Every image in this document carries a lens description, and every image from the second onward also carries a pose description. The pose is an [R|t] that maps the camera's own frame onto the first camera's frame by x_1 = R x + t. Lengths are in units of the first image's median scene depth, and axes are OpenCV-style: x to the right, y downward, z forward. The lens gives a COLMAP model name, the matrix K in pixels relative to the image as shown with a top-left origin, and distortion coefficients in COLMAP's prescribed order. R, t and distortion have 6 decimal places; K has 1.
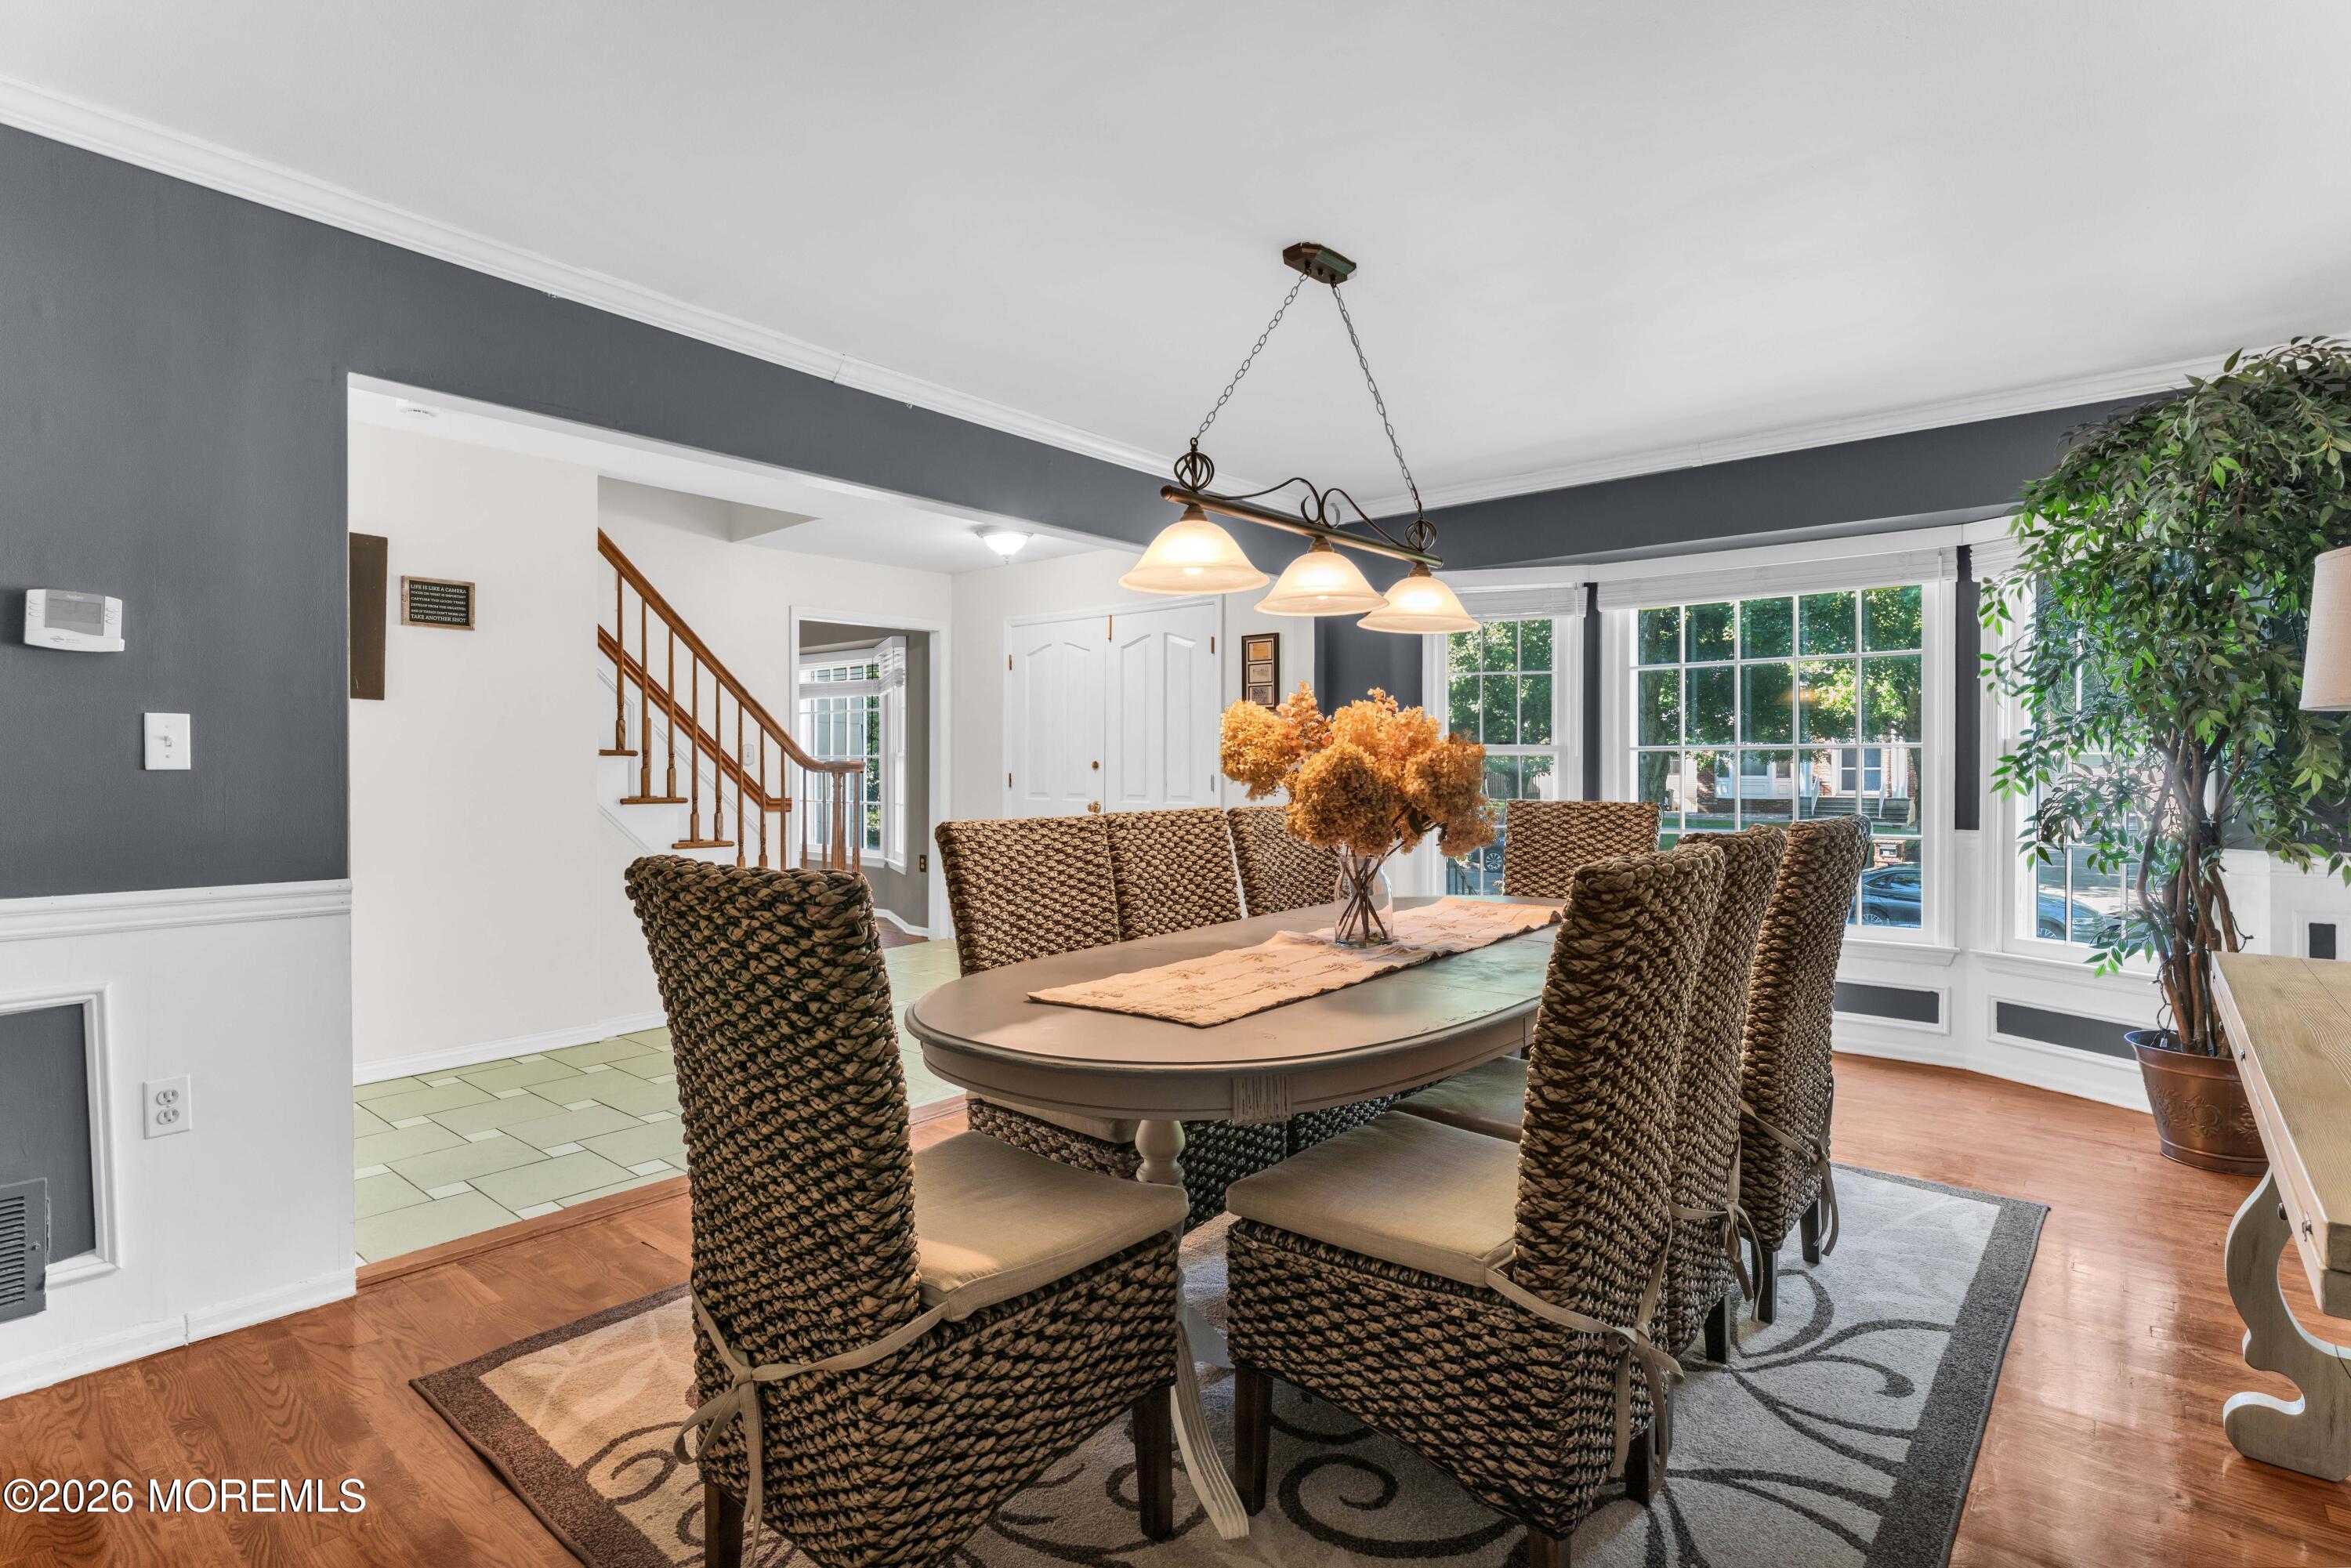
lens RADIAL K [[1065.7, 0, 1167.9], [0, 1065.7, 768.9], [0, 0, 1]] dist [-0.001314, -0.000245]
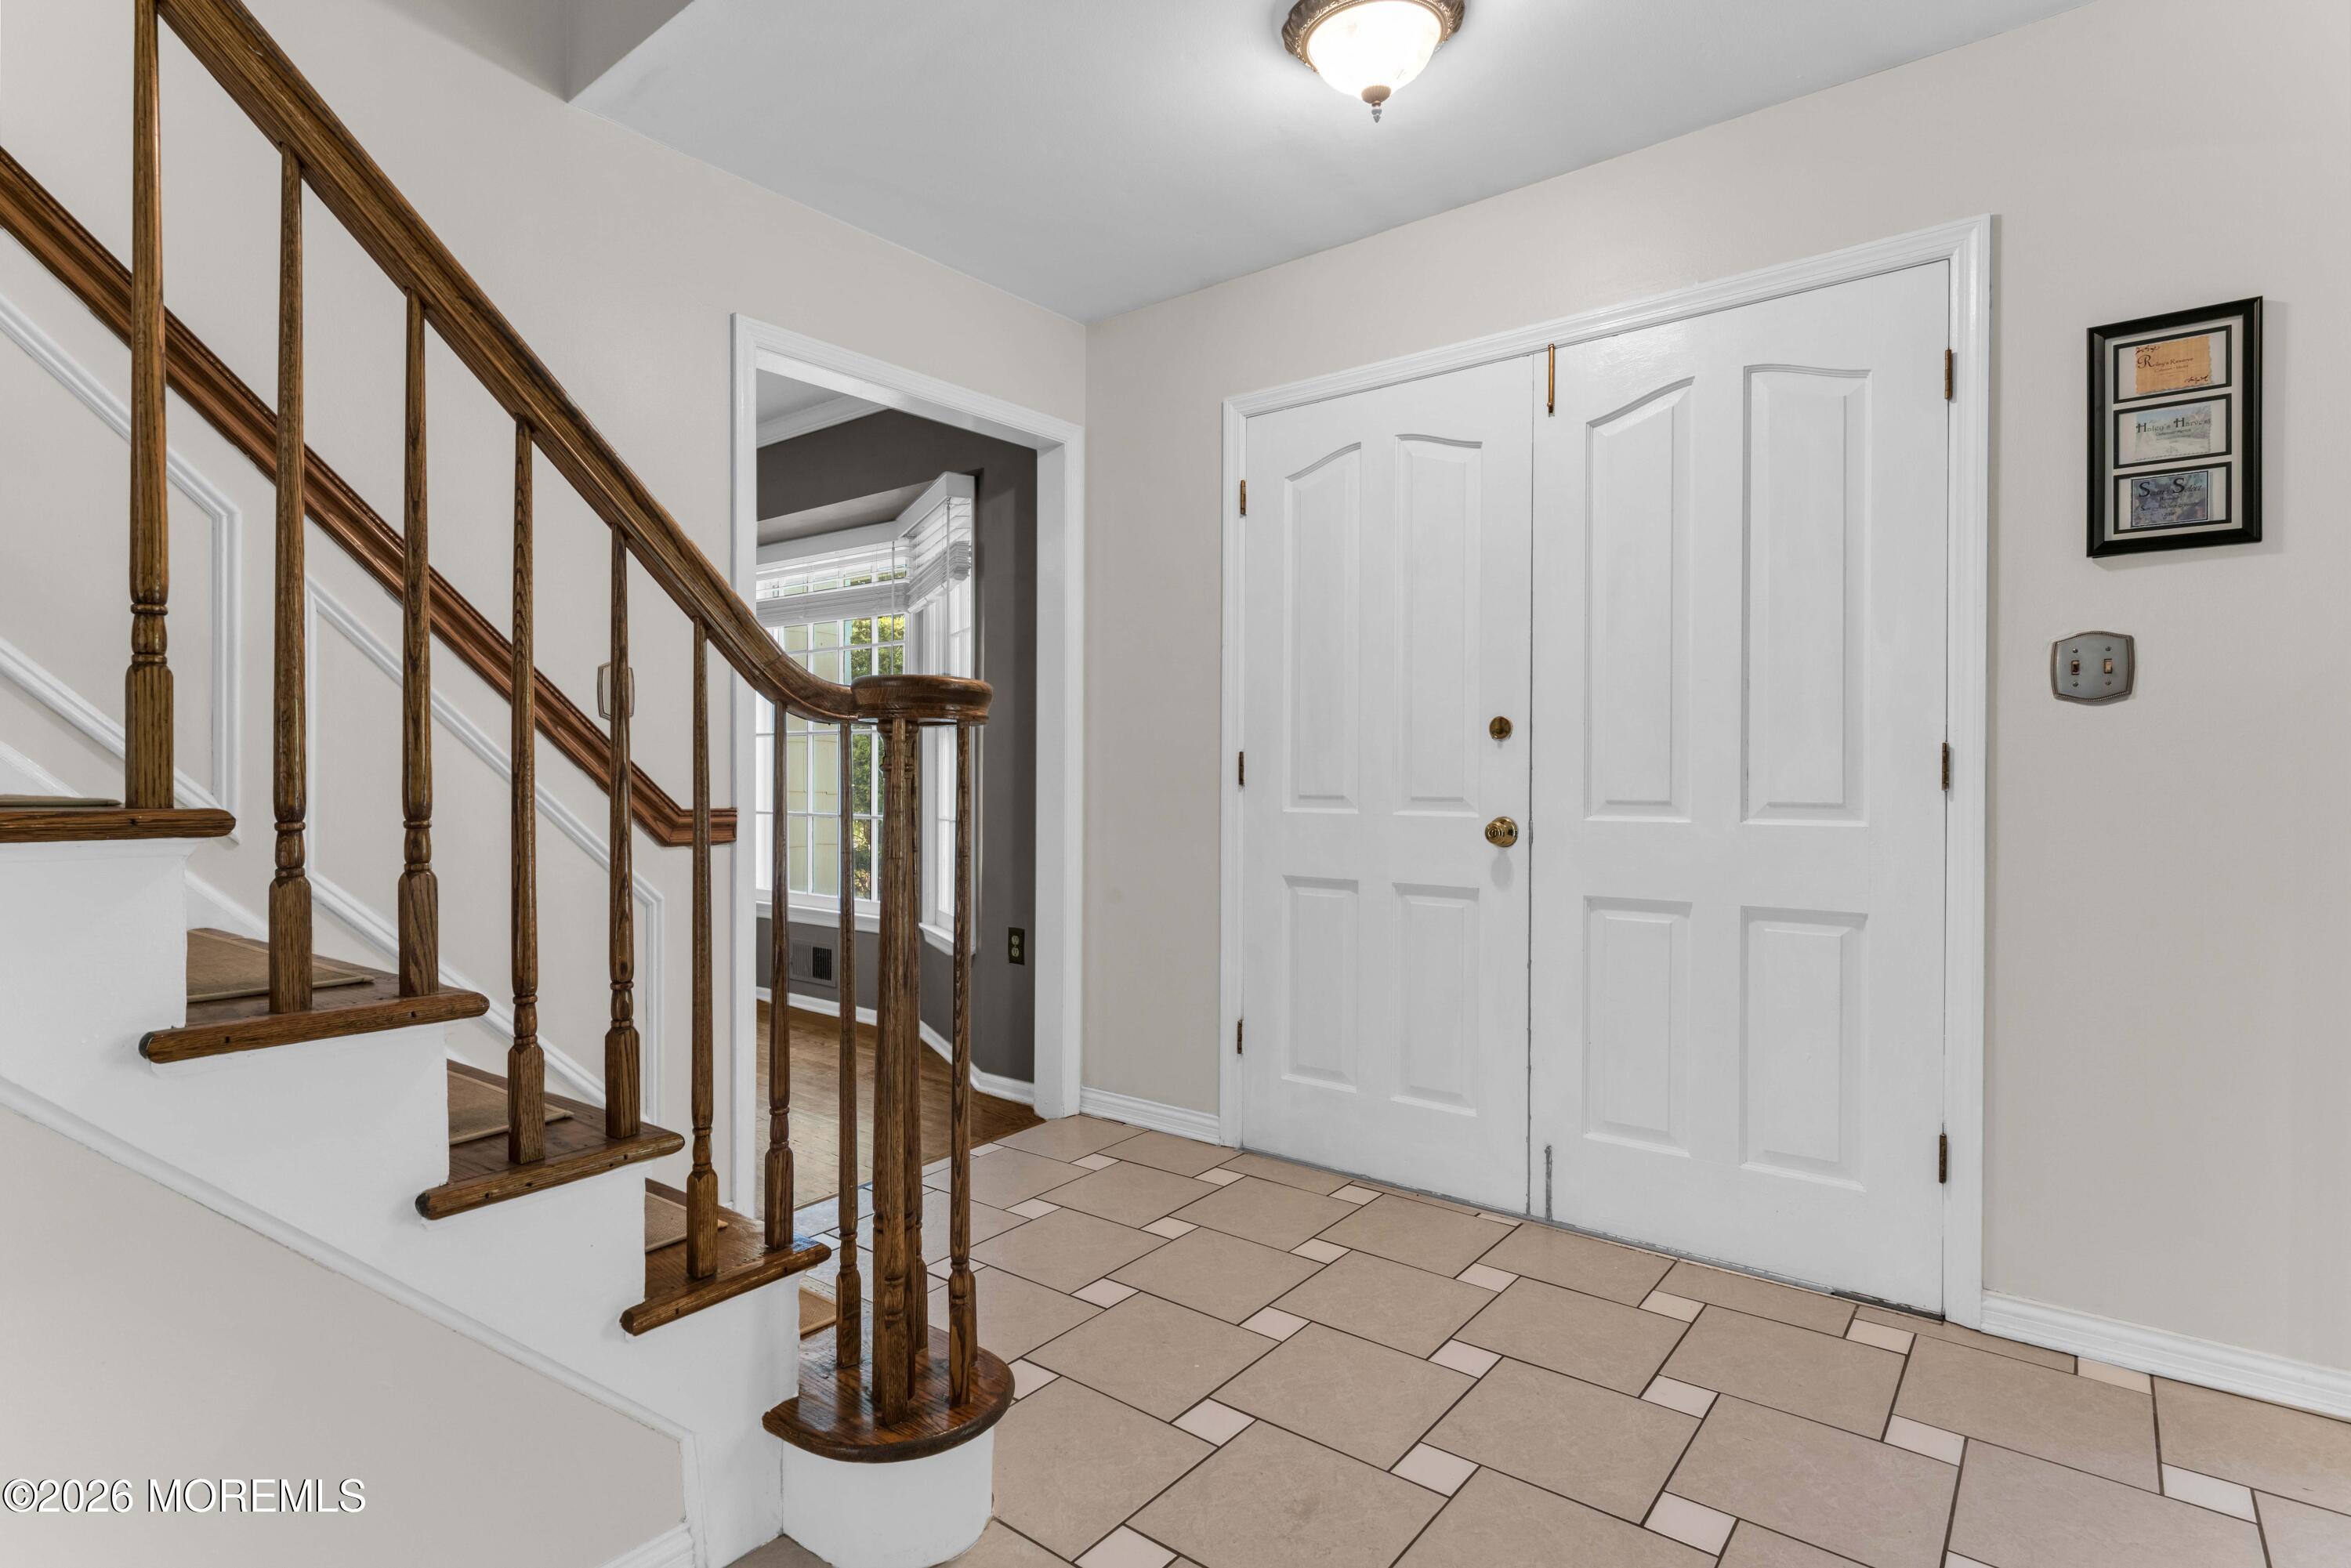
lens RADIAL K [[1157.0, 0, 1175.5], [0, 1157.0, 784.0], [0, 0, 1]] dist [0.002937, 0.000310]
pose [[0.999870, 0.003167, 0.015812, -0.220136], [-0.003317, 0.999950, 0.009437, 0.015970], [-0.015781, -0.009488, 0.999830, 0.631218]]
